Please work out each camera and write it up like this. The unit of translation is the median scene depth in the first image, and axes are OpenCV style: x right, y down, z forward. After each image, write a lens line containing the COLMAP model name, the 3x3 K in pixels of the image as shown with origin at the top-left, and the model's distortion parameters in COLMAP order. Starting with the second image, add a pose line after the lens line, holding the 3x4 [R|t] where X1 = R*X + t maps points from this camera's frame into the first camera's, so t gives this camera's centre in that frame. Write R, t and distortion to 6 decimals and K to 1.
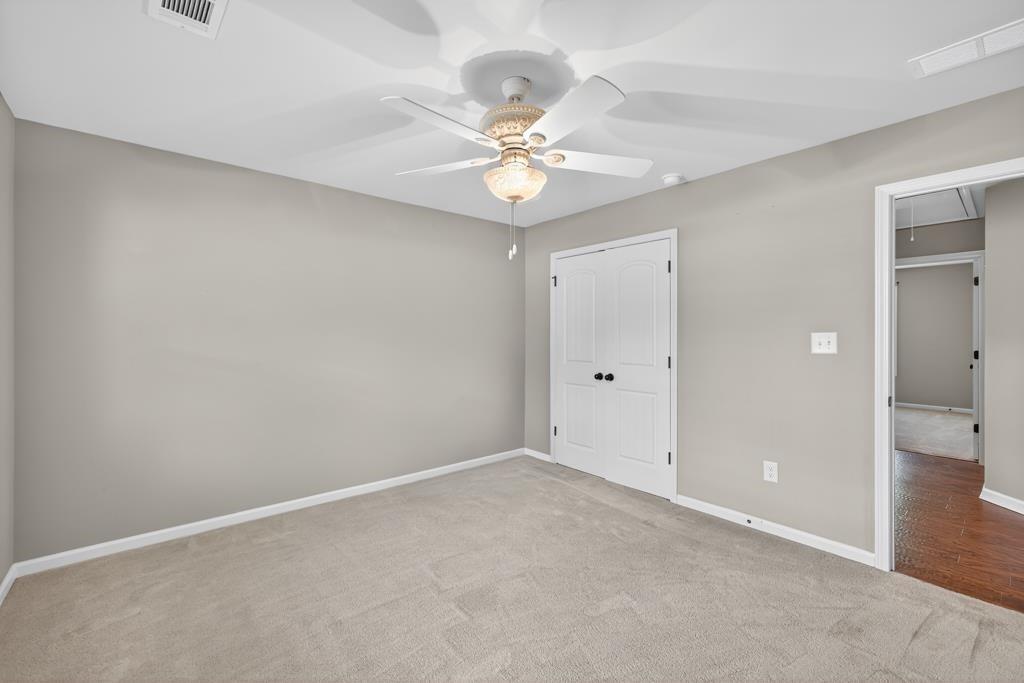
lens RADIAL K [[422.3, 0, 514.6], [0, 422.3, 334.9], [0, 0, 1]] dist [-0.001887, -0.000449]
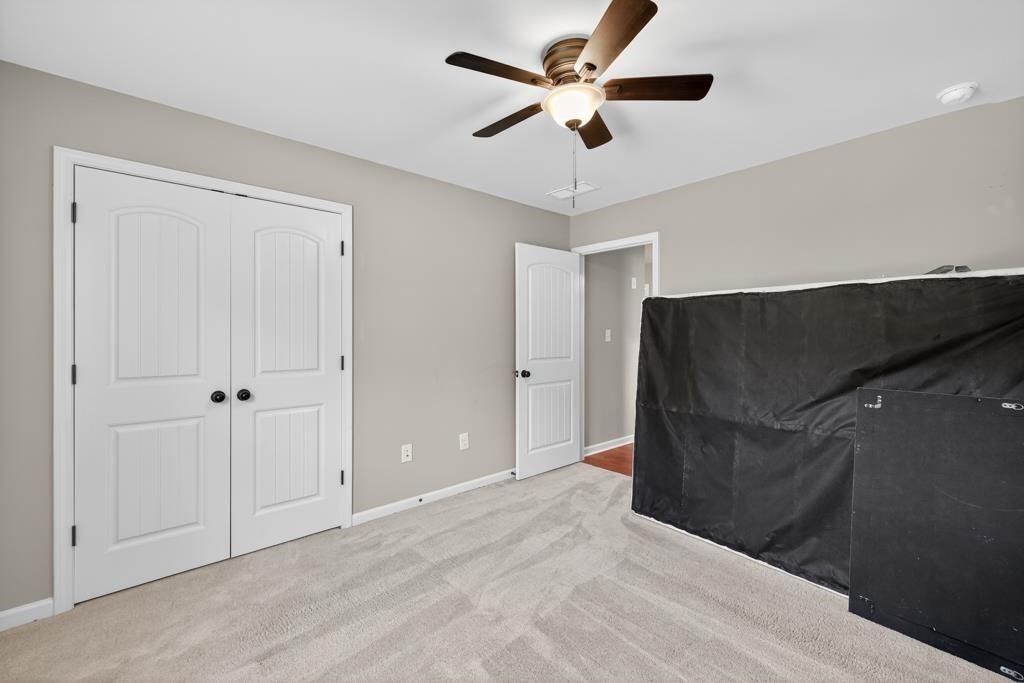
lens RADIAL K [[422.3, 0, 514.6], [0, 422.3, 334.9], [0, 0, 1]] dist [-0.001887, -0.000449]
pose [[-0.002339, 0.005559, 0.999982, -0.475144], [0.014657, 0.999877, -0.005524, 0.020841], [-0.999890, 0.014644, -0.002420, 0.662889]]
